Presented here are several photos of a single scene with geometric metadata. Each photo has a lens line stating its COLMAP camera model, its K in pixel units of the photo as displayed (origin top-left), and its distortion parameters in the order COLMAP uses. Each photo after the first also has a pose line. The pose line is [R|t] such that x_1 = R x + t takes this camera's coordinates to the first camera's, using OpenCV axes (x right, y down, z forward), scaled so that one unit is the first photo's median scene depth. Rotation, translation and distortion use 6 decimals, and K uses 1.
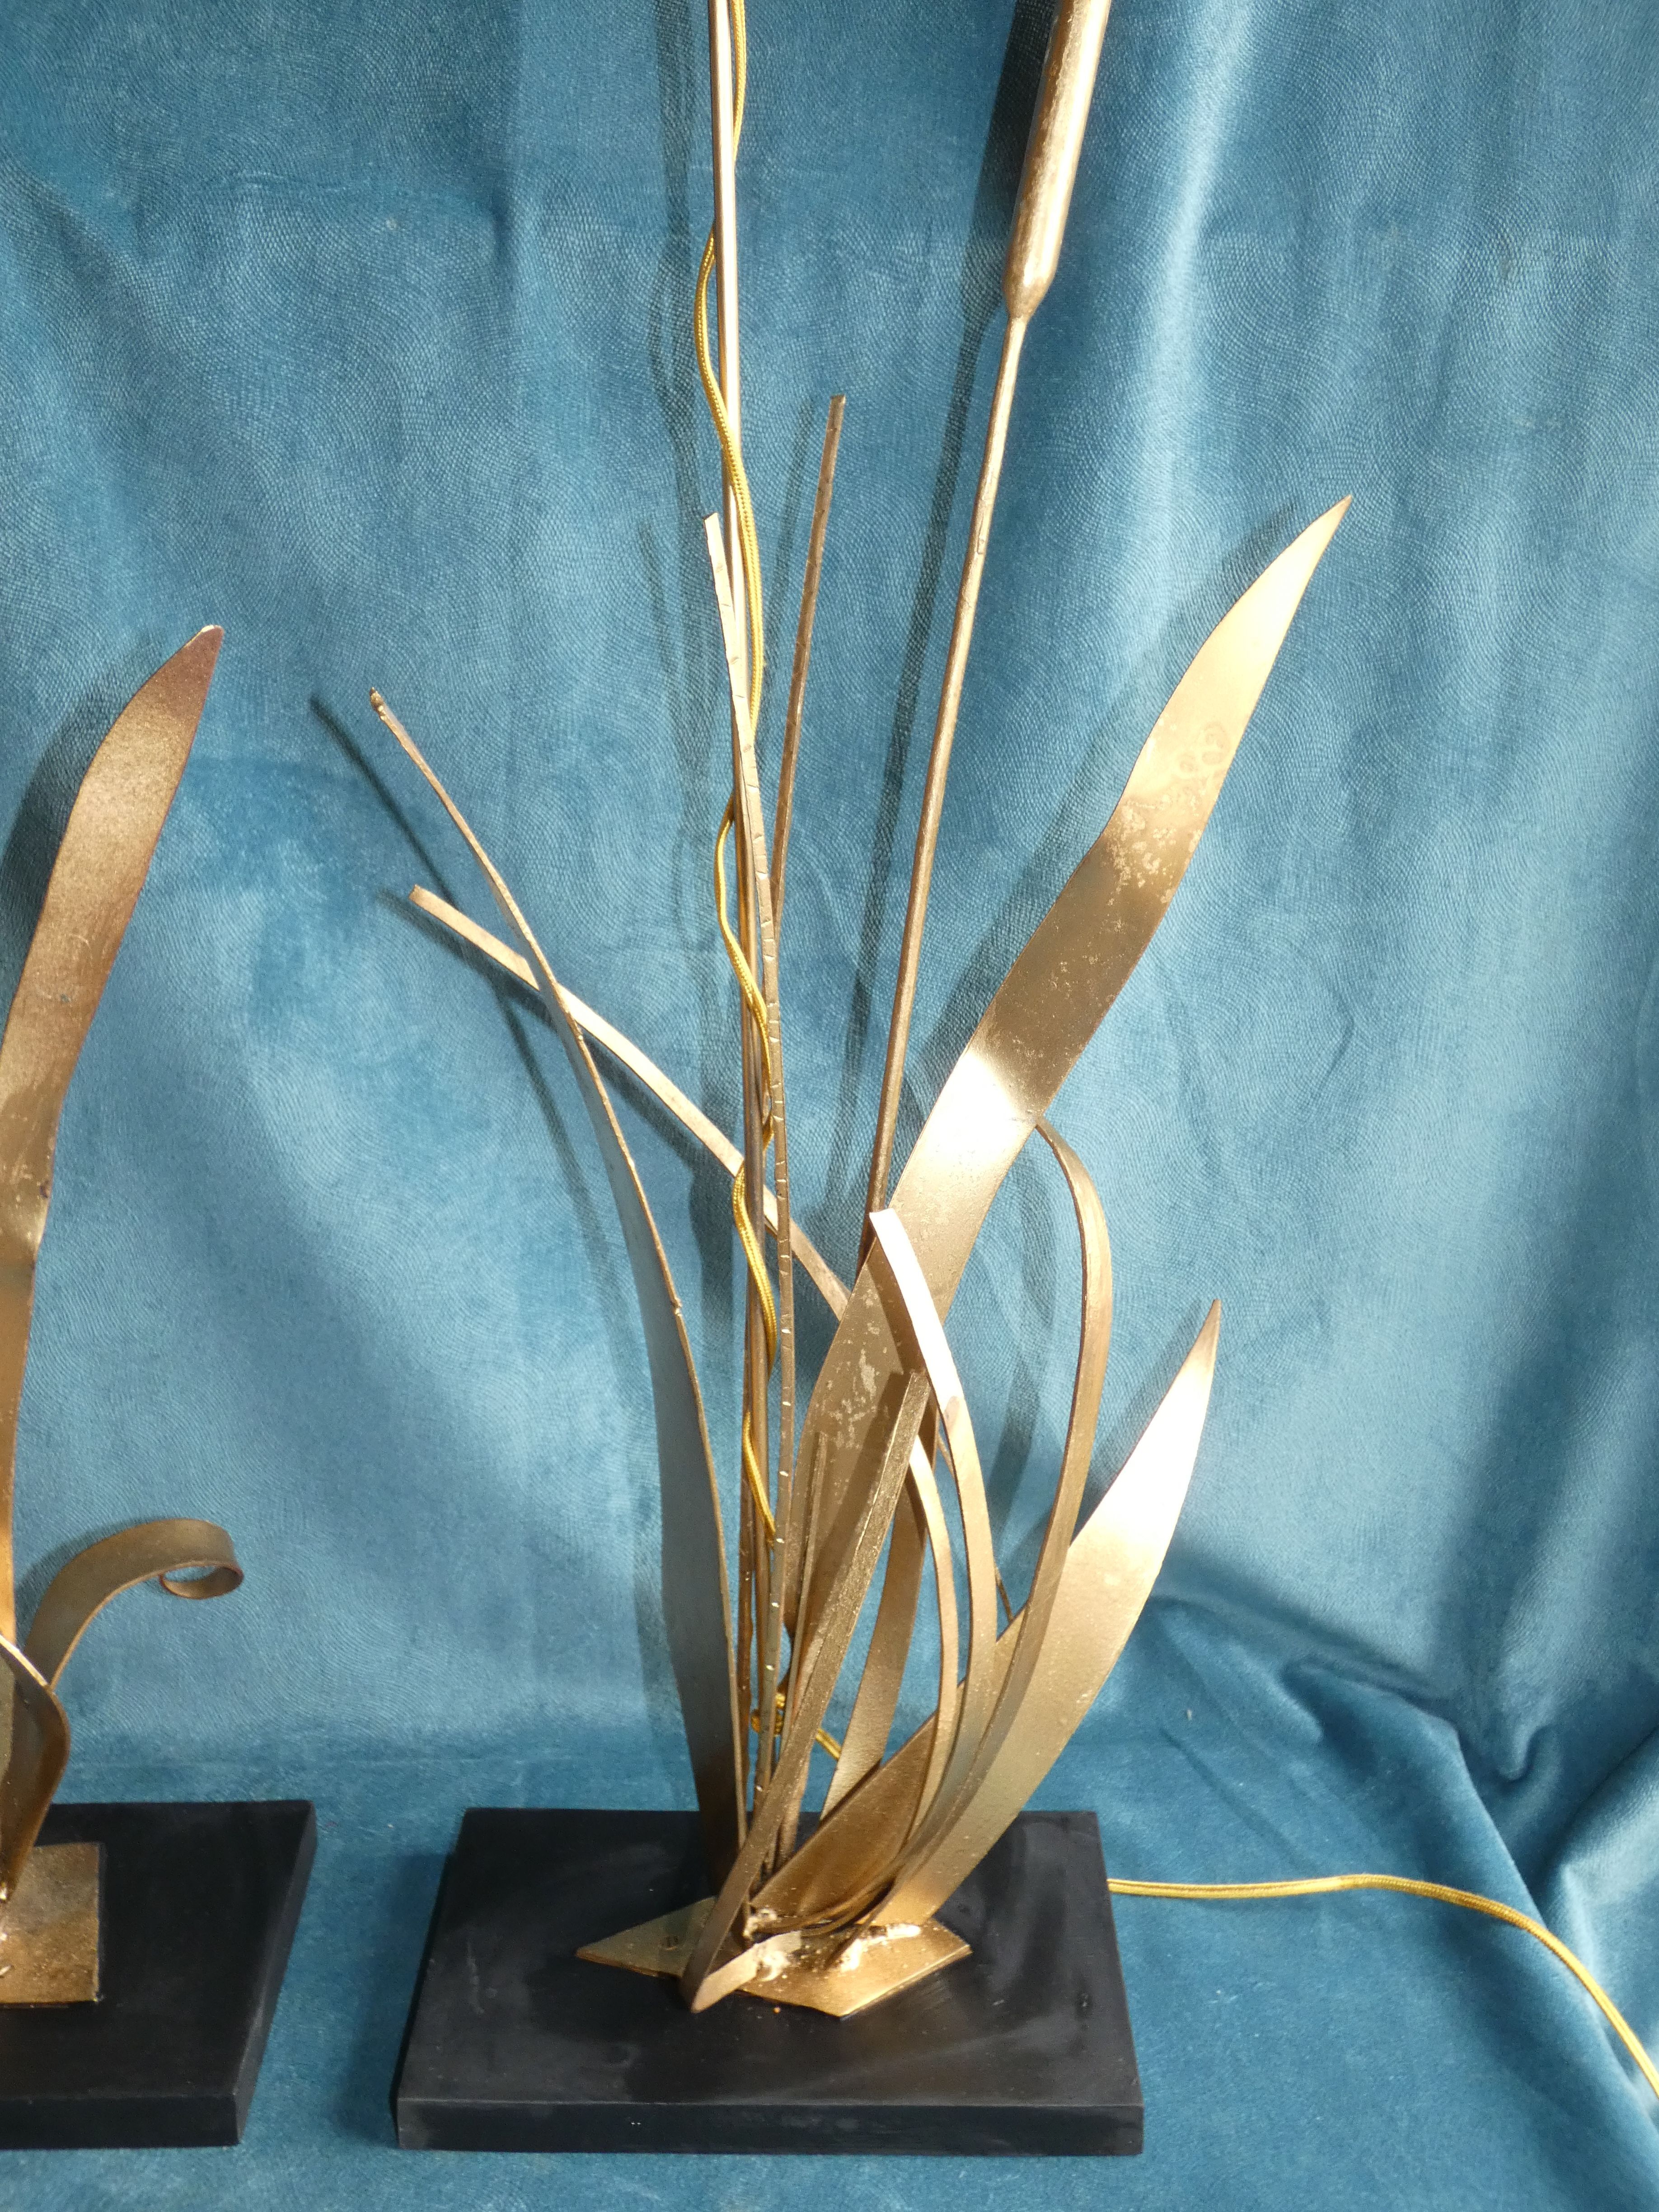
lens RADIAL K [[2321.9, 0, 829.5], [0, 2321.9, 1106.0], [0, 0, 1]] dist [-0.001495, -0.013880]
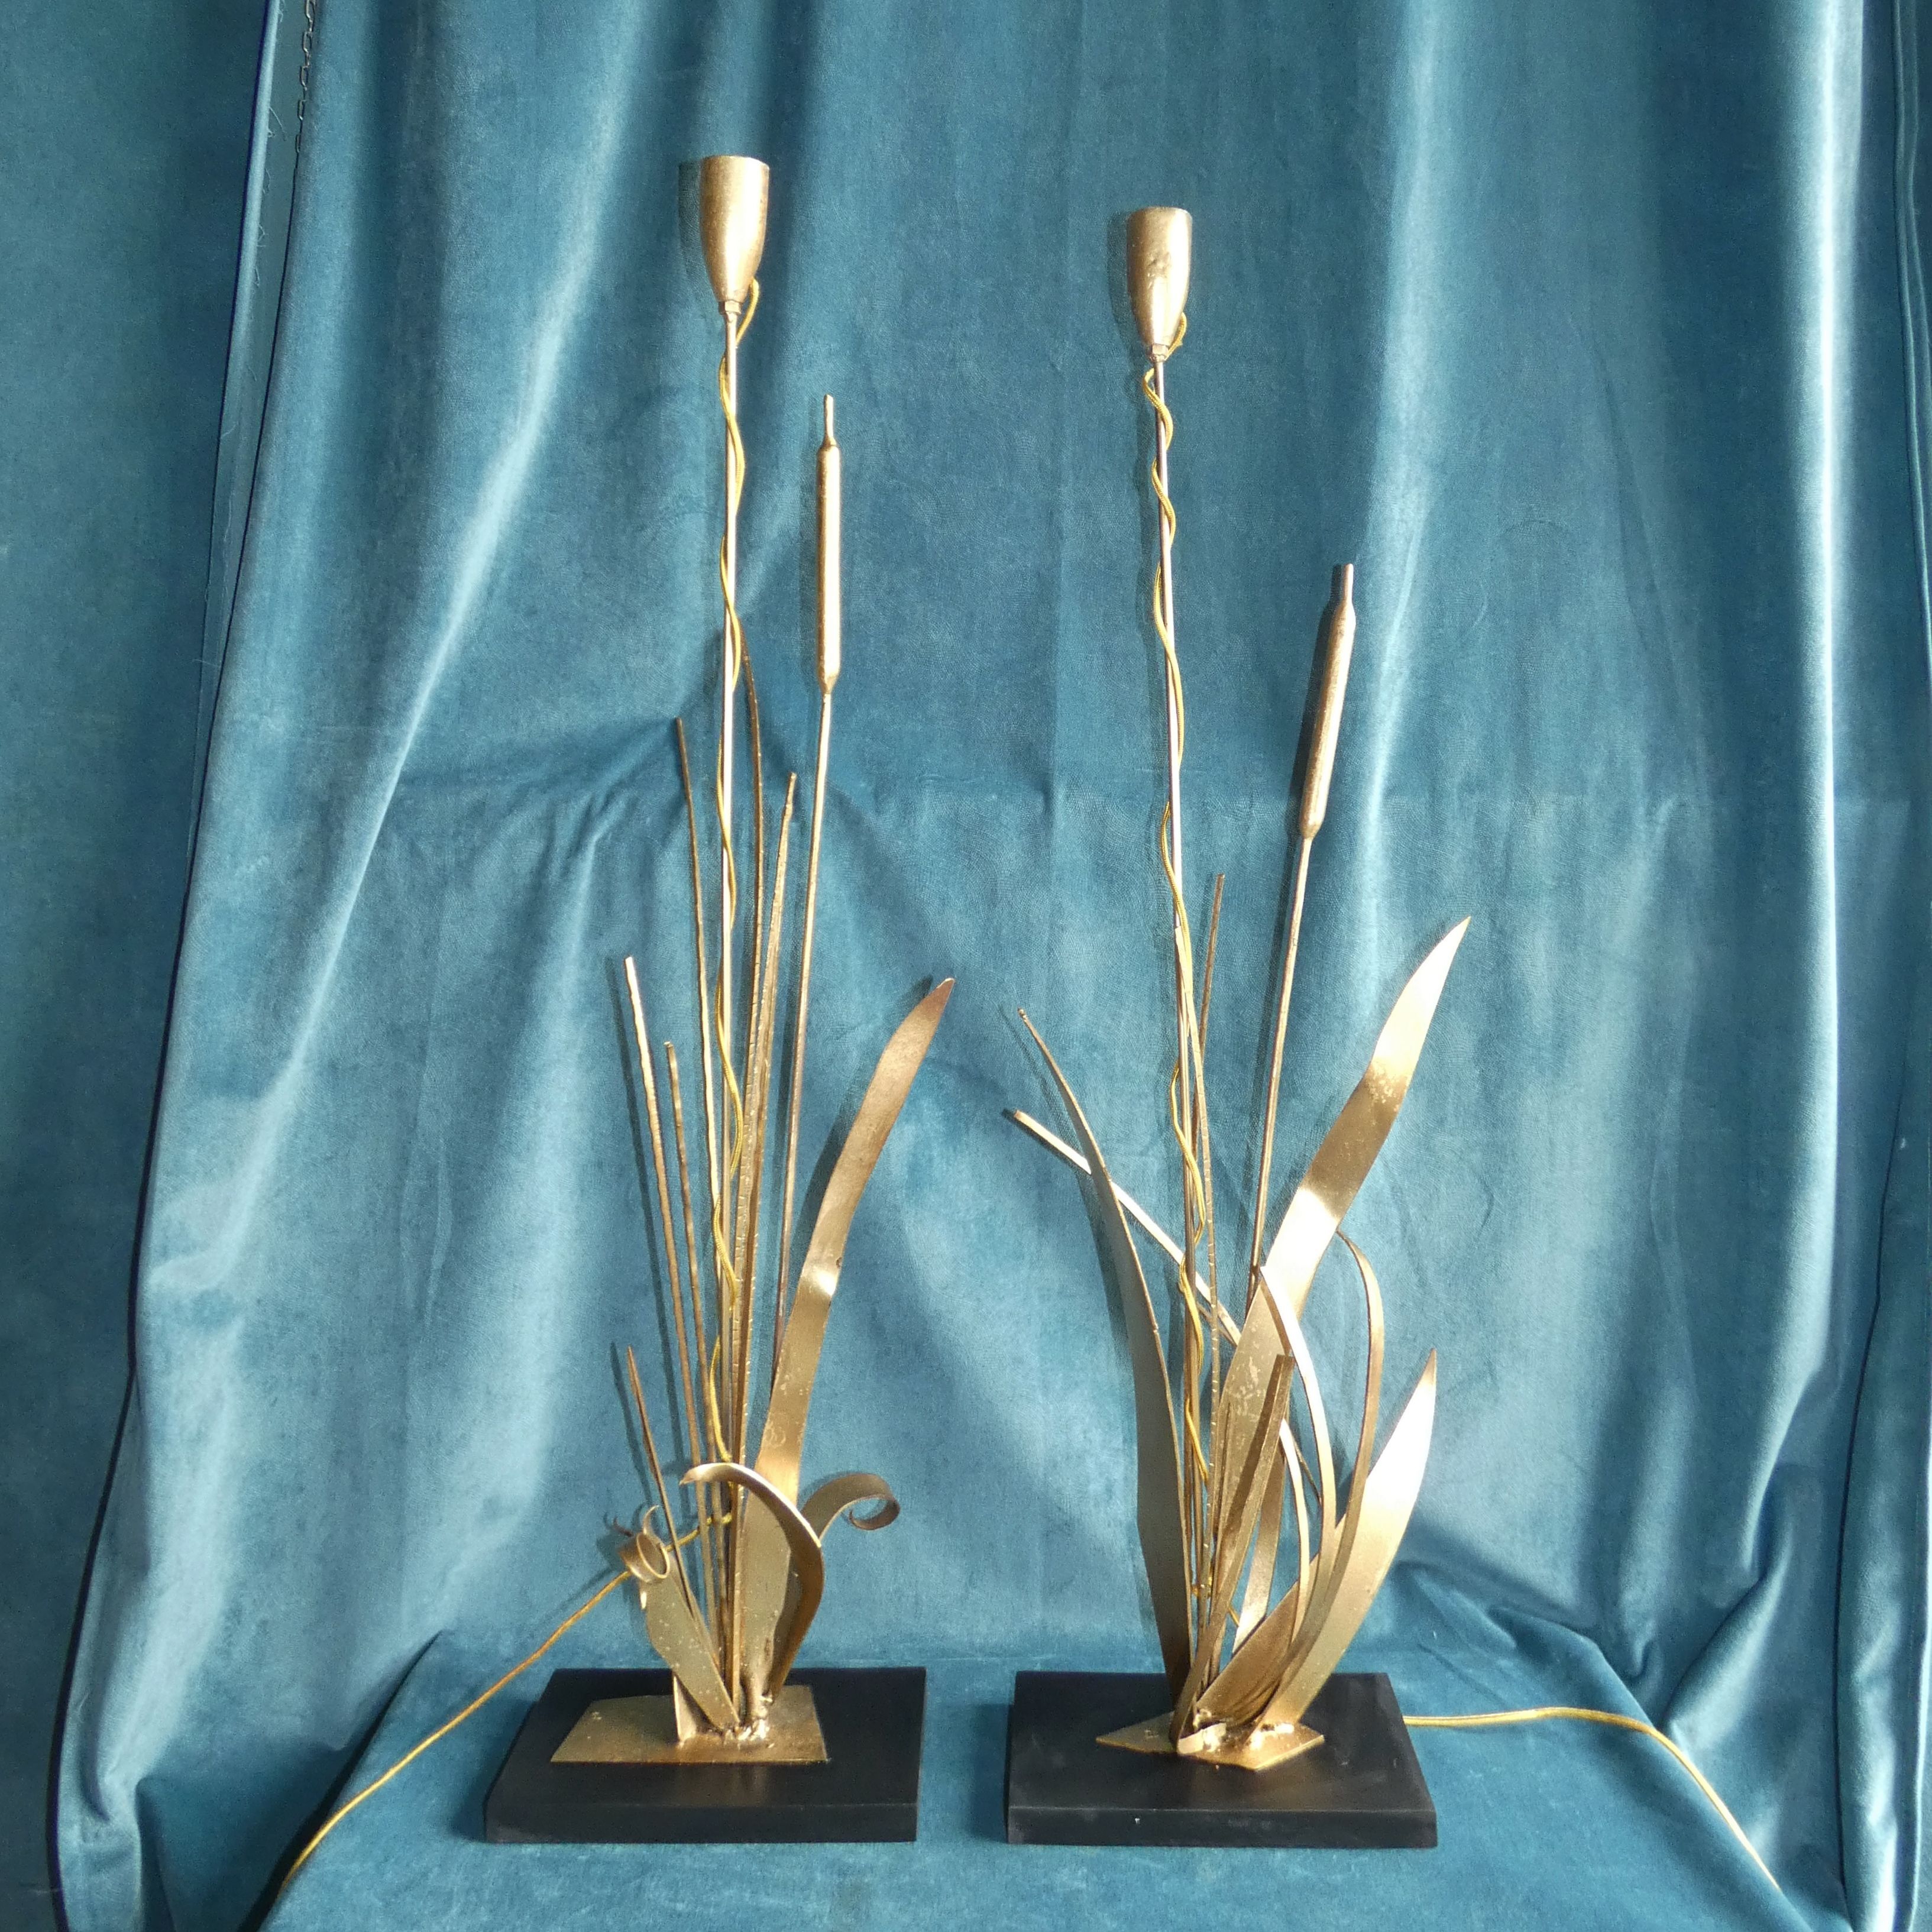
lens RADIAL K [[1684.2, 0, 1027.3], [0, 1684.2, 769.5], [0, 0, 1]] dist [-0.002910, -0.006698]
pose [[0.999657, -0.012206, -0.023176, -0.115360], [0.003373, 0.937408, -0.348215, 0.116808], [0.025975, 0.348018, 0.937128, -0.401322]]
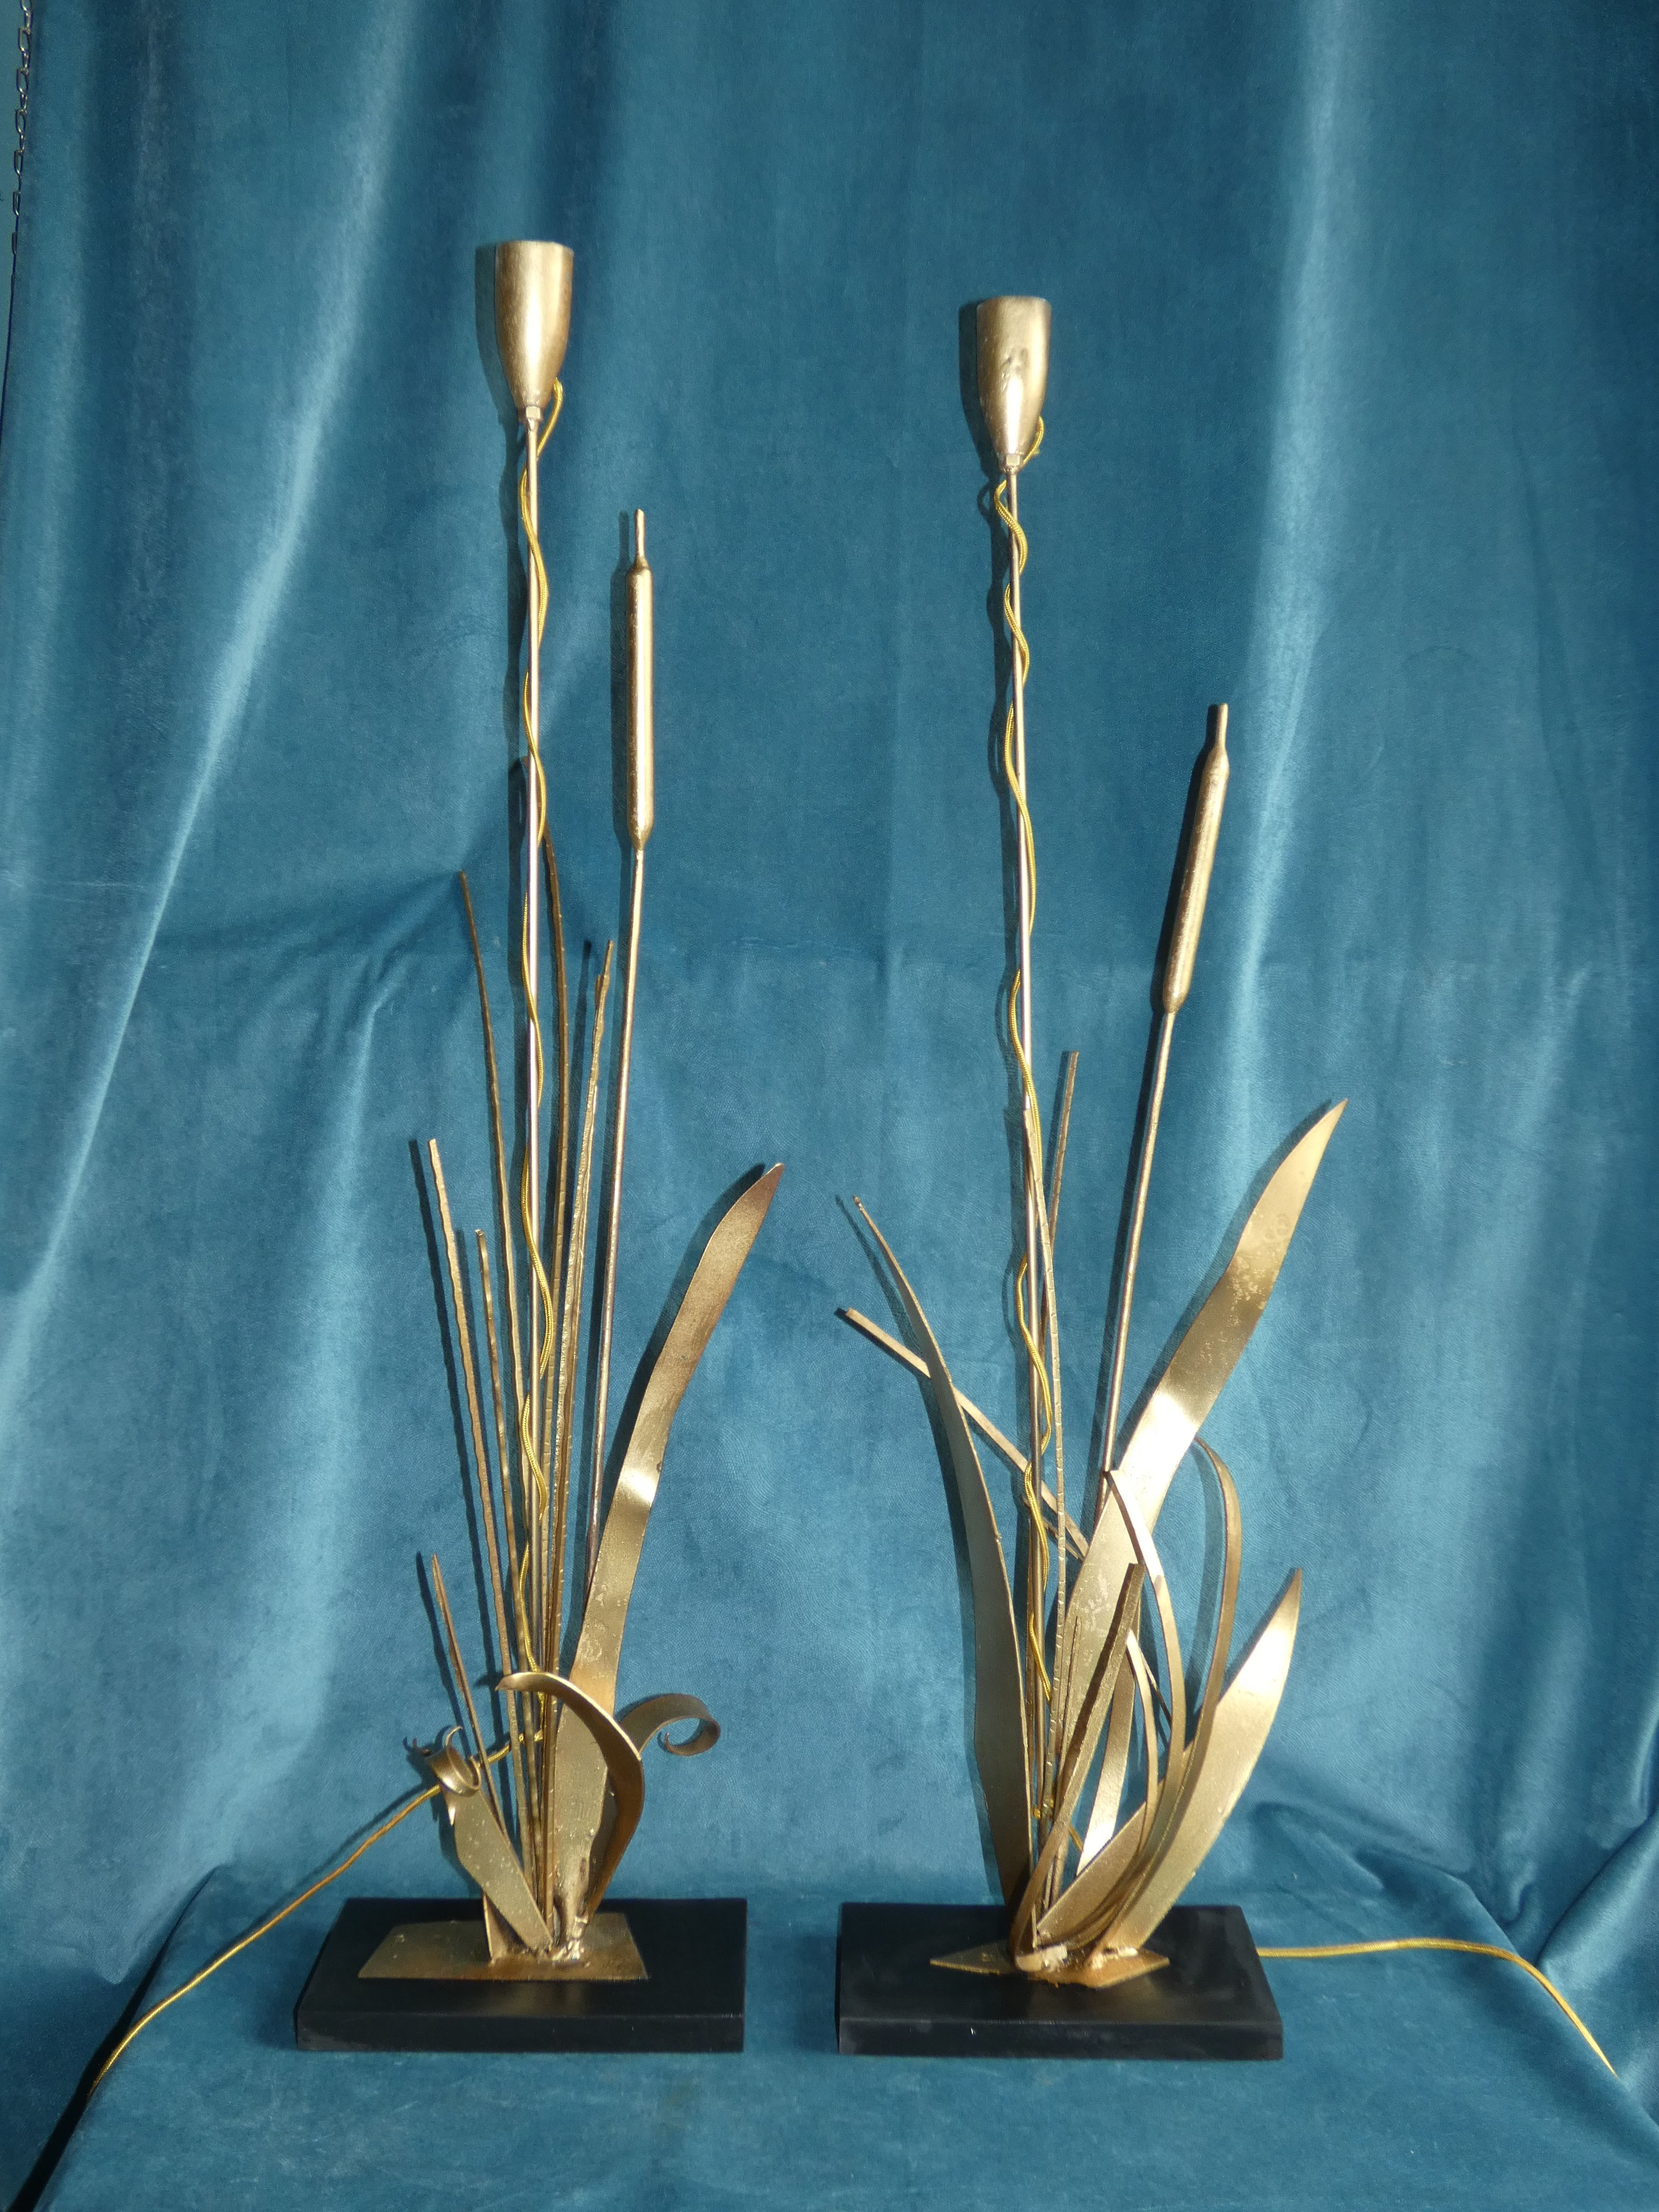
lens RADIAL K [[2227.4, 0, 839.7], [0, 2227.4, 1106.5], [0, 0, 1]] dist [-0.005812, -0.026576]
pose [[0.999783, -0.006248, -0.019860, -0.129973], [0.000778, 0.964446, -0.264277, 0.186797], [0.020806, 0.264205, 0.964242, -0.637991]]
